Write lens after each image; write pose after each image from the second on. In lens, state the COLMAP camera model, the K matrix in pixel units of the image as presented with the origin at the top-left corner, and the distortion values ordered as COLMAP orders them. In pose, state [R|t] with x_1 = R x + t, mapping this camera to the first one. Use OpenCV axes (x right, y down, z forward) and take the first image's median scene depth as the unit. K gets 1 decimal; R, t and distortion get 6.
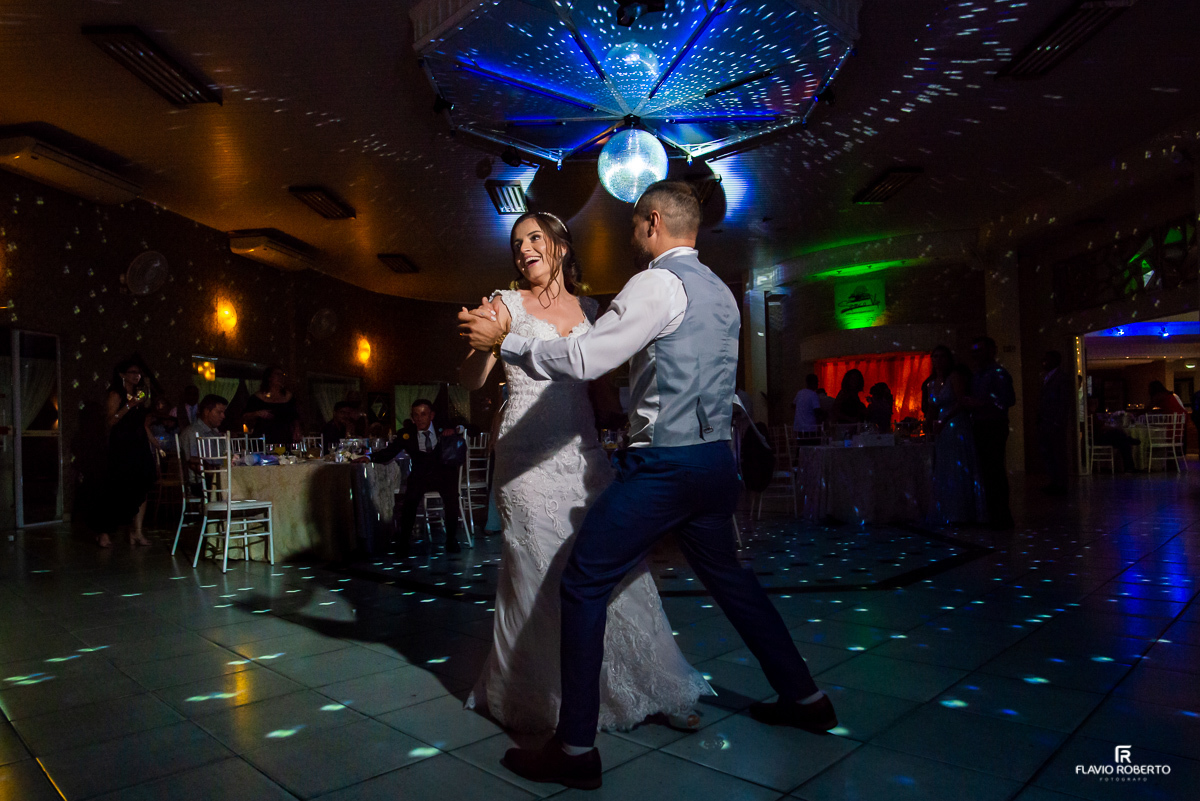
lens RADIAL K [[696.2, 0, 600.3], [0, 696.2, 402.2], [0, 0, 1]] dist [-0.009050, -0.001201]
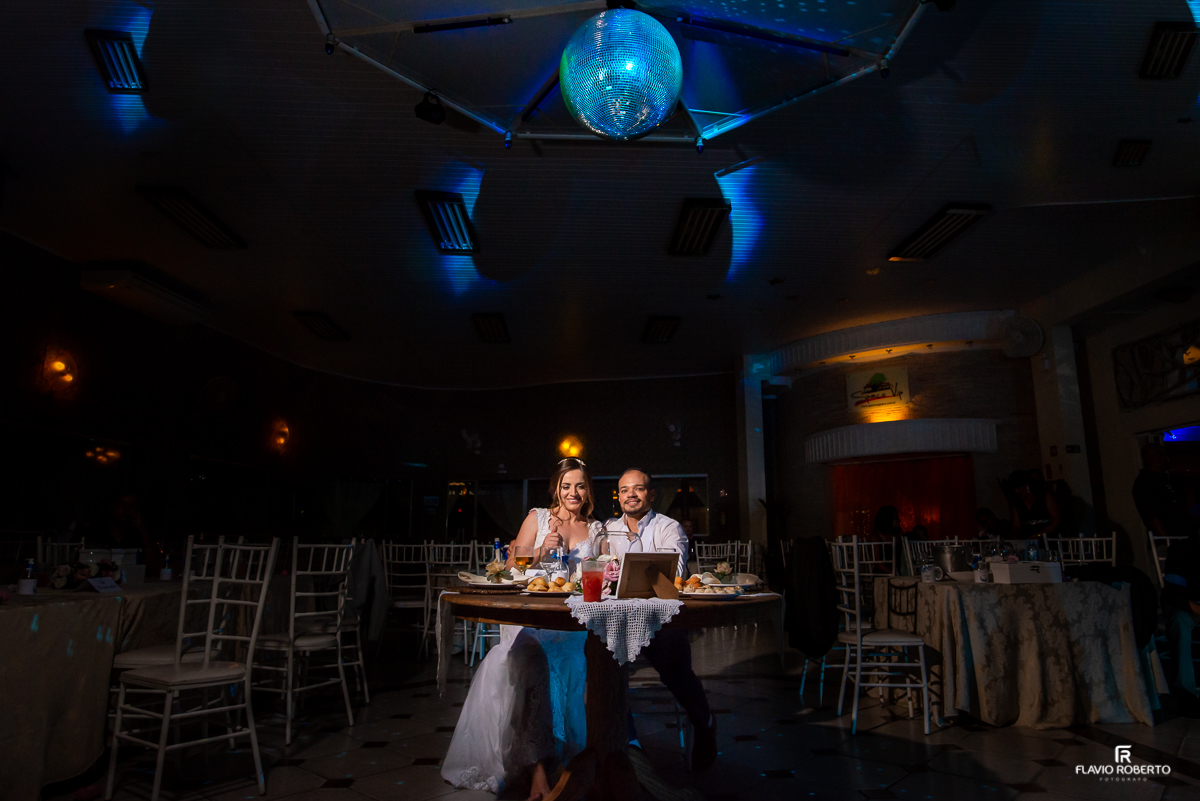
lens RADIAL K [[696.2, 0, 598.8], [0, 696.2, 397.4], [0, 0, 1]] dist [-0.009050, -0.001201]
pose [[0.998996, 0.030138, 0.033158, 0.007214], [-0.024441, 0.986736, -0.160481, 0.005541], [-0.037555, 0.159510, 0.986482, 0.187988]]
